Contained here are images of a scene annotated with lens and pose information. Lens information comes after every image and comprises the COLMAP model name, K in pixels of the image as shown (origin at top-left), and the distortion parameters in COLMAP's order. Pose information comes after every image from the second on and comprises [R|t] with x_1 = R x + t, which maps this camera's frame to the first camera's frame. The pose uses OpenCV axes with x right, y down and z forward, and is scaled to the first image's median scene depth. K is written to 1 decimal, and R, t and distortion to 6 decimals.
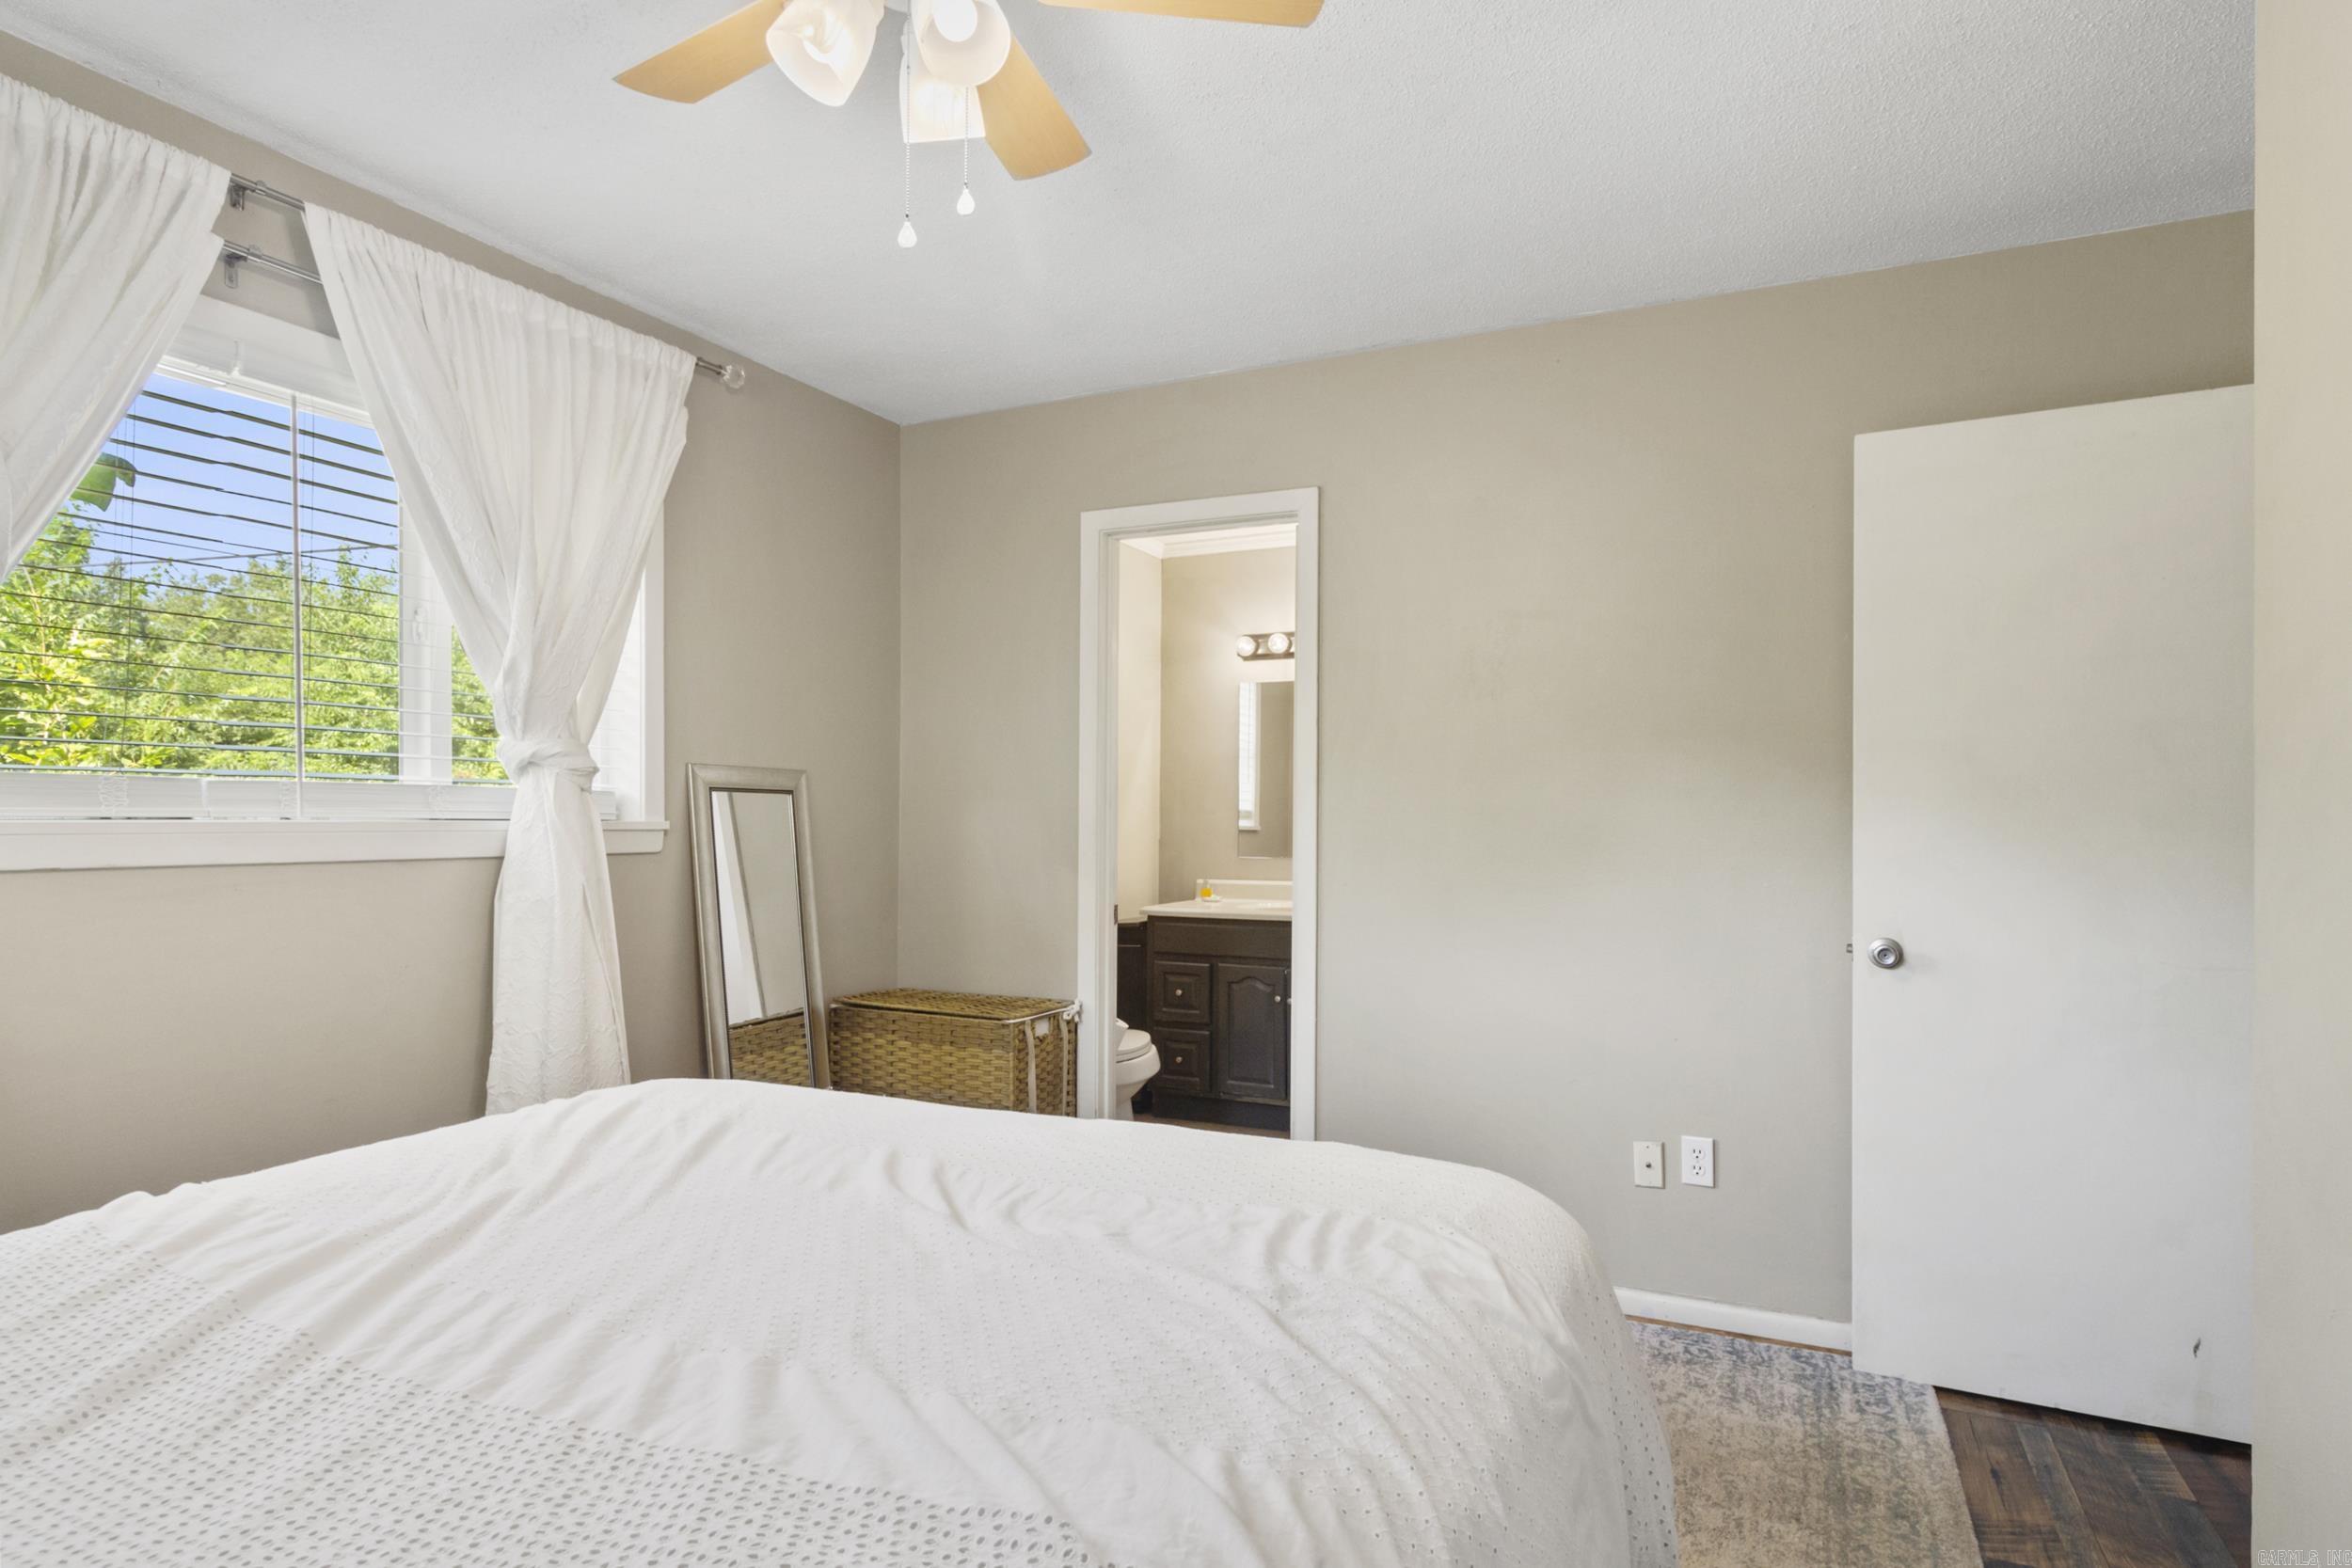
lens RADIAL K [[1275.5, 0, 1173.6], [0, 1275.5, 796.5], [0, 0, 1]] dist [-0.000117, 0.000151]
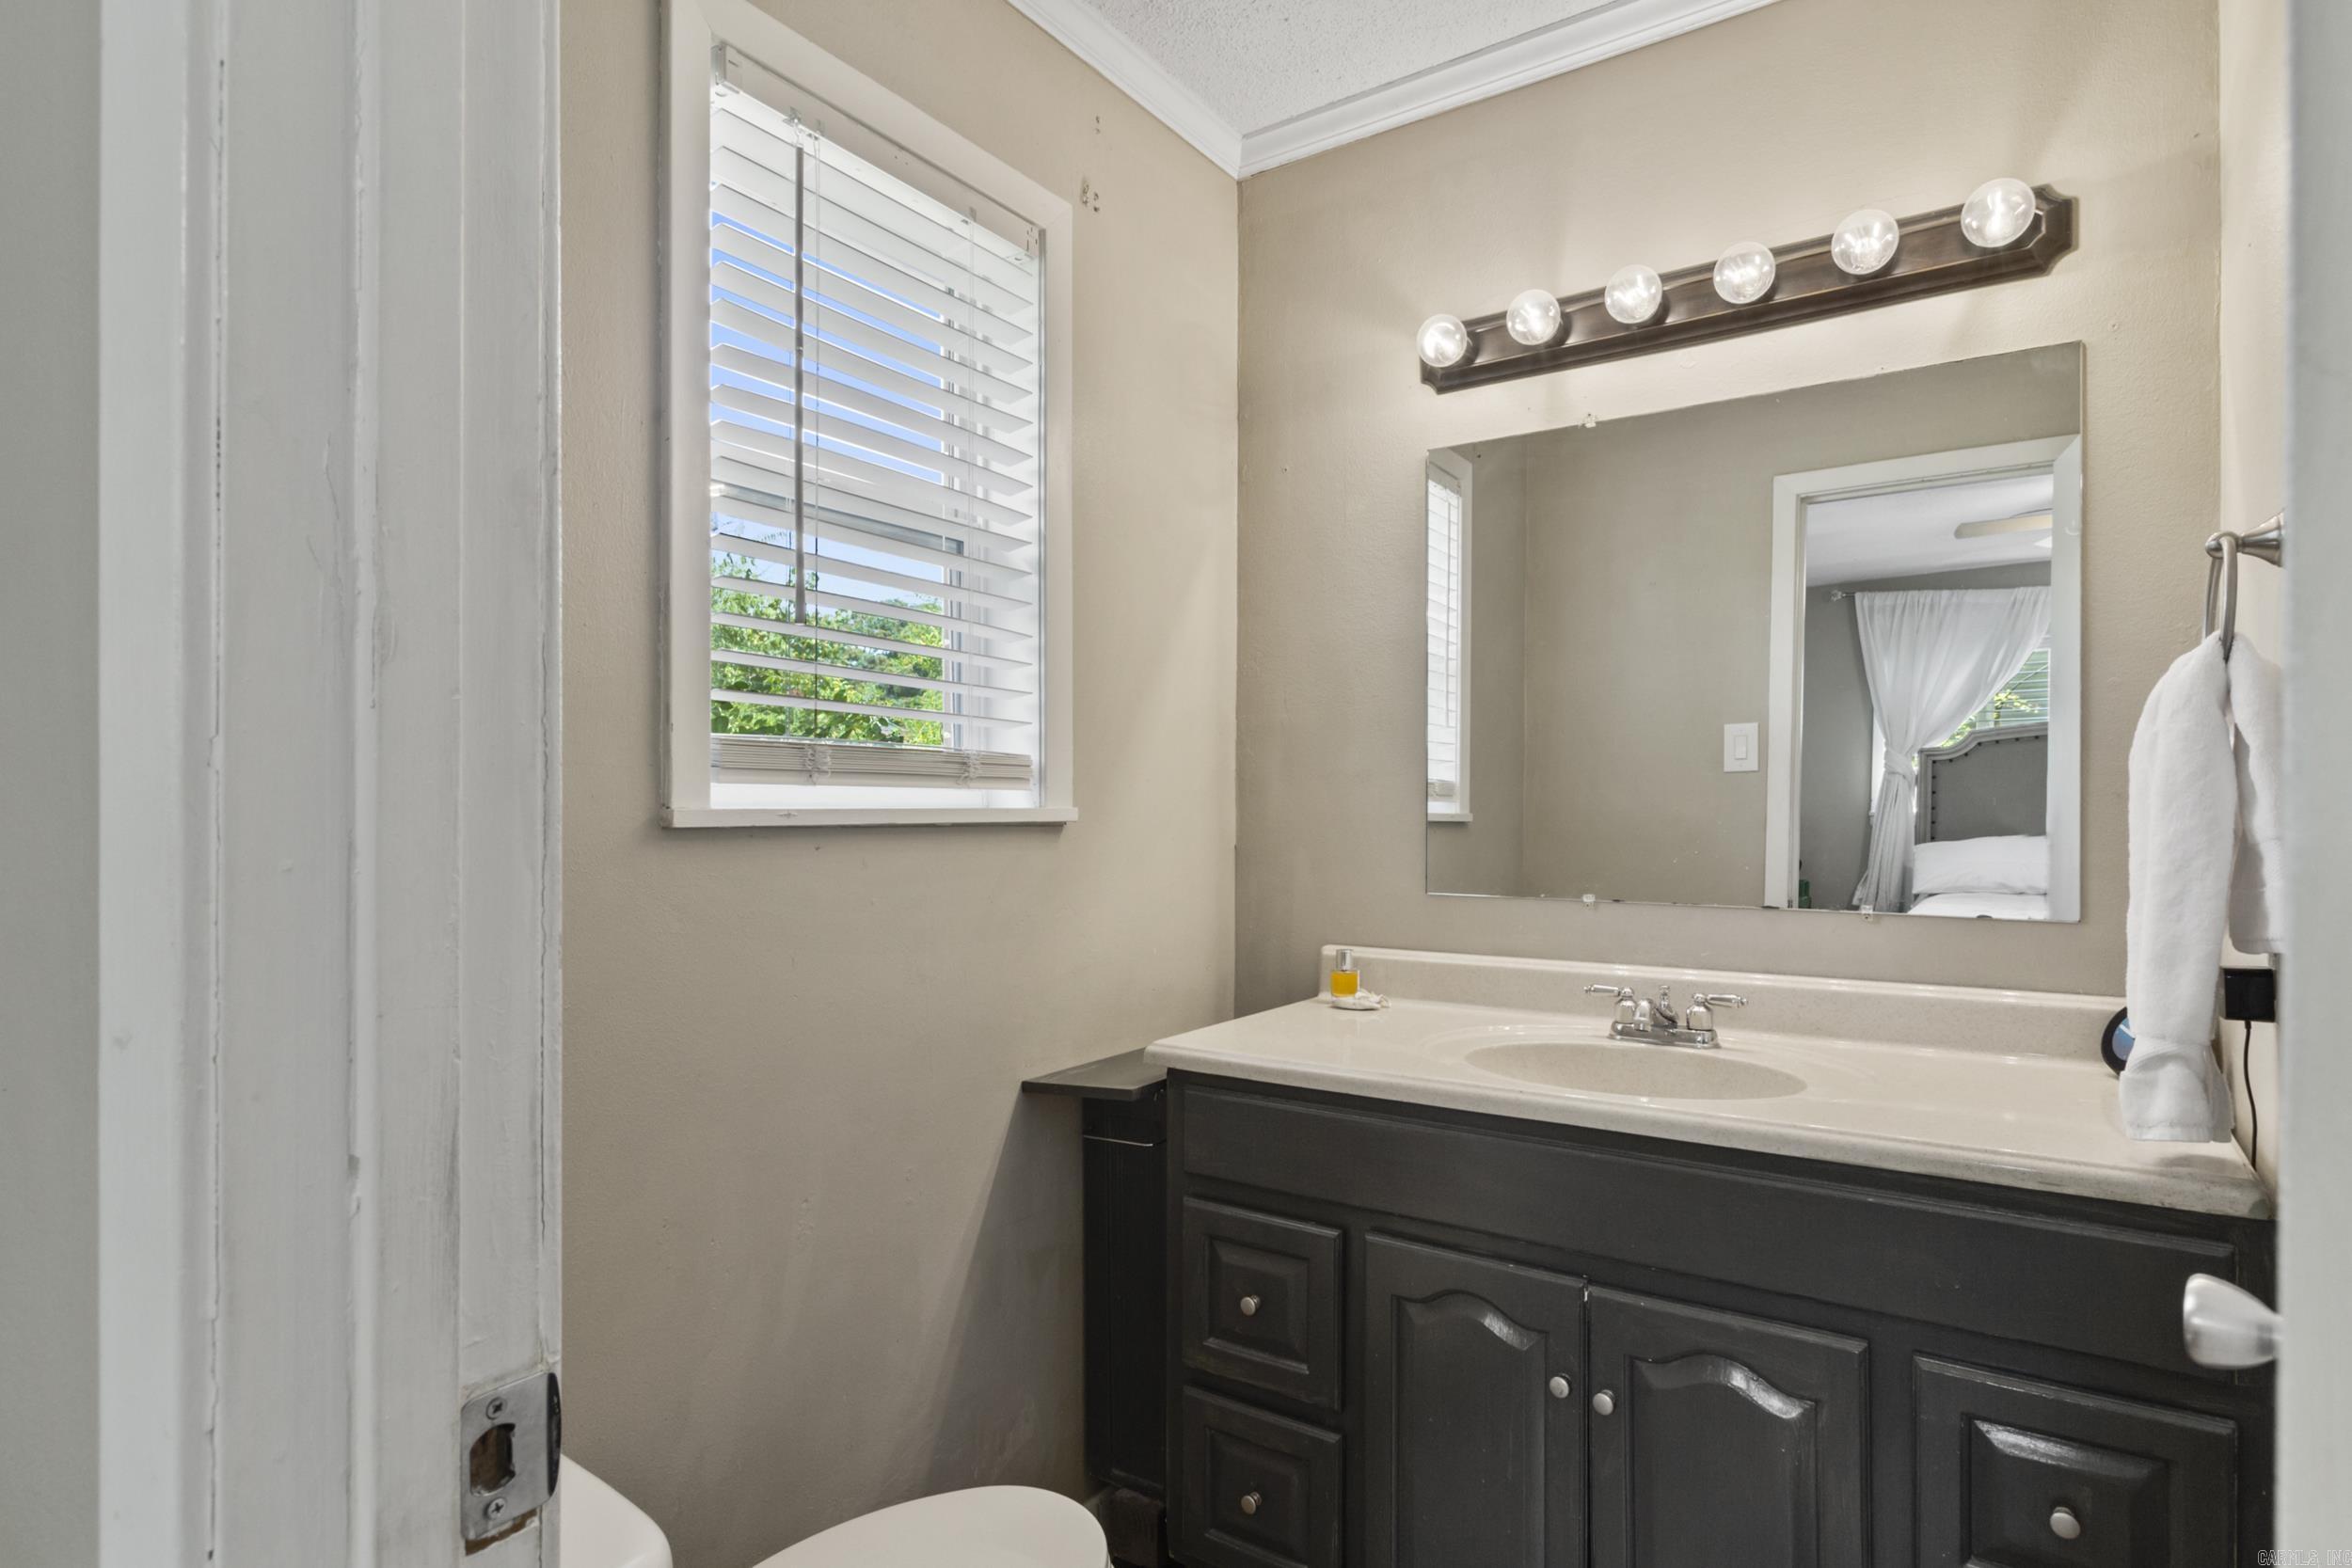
lens RADIAL K [[1275.5, 0, 1185.5], [0, 1275.5, 787.0], [0, 0, 1]] dist [-0.000117, 0.000151]
pose [[0.990588, -0.003453, -0.136831, 0.031383], [0.003880, 0.999988, 0.002859, 0.013567], [0.136820, -0.003363, 0.990590, 0.605662]]
